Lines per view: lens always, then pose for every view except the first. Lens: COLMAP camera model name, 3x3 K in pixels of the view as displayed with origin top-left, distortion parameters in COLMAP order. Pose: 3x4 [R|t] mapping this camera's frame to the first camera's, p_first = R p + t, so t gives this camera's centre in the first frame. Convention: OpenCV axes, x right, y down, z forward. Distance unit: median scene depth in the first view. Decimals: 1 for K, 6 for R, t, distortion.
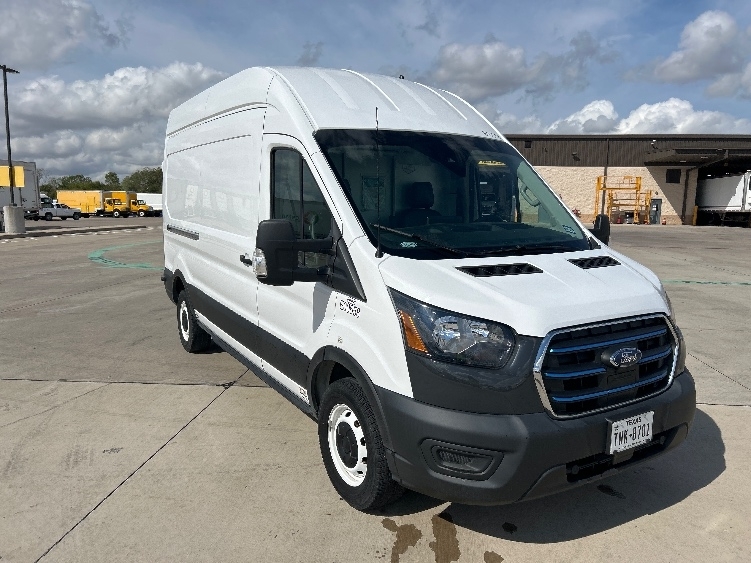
lens RADIAL K [[587.9, 0, 375.5], [0, 587.9, 281.5], [0, 0, 1]] dist [0.005501, -0.000097]
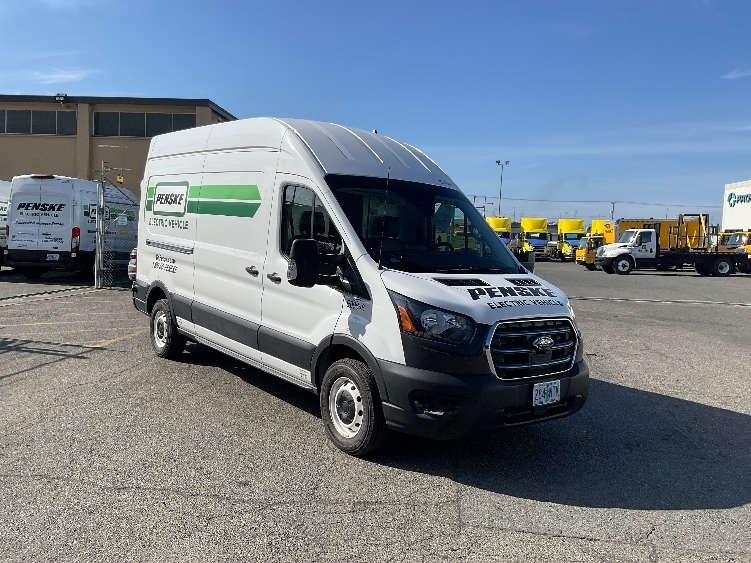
lens RADIAL K [[624.7, 0, 375.5], [0, 624.7, 281.5], [0, 0, 1]] dist [0.025142, 0.003488]
pose [[0.988592, 0.051956, 0.141371, -0.216958], [-0.043343, 0.997051, -0.063338, 0.083368], [-0.144245, 0.056488, 0.987928, -0.487756]]
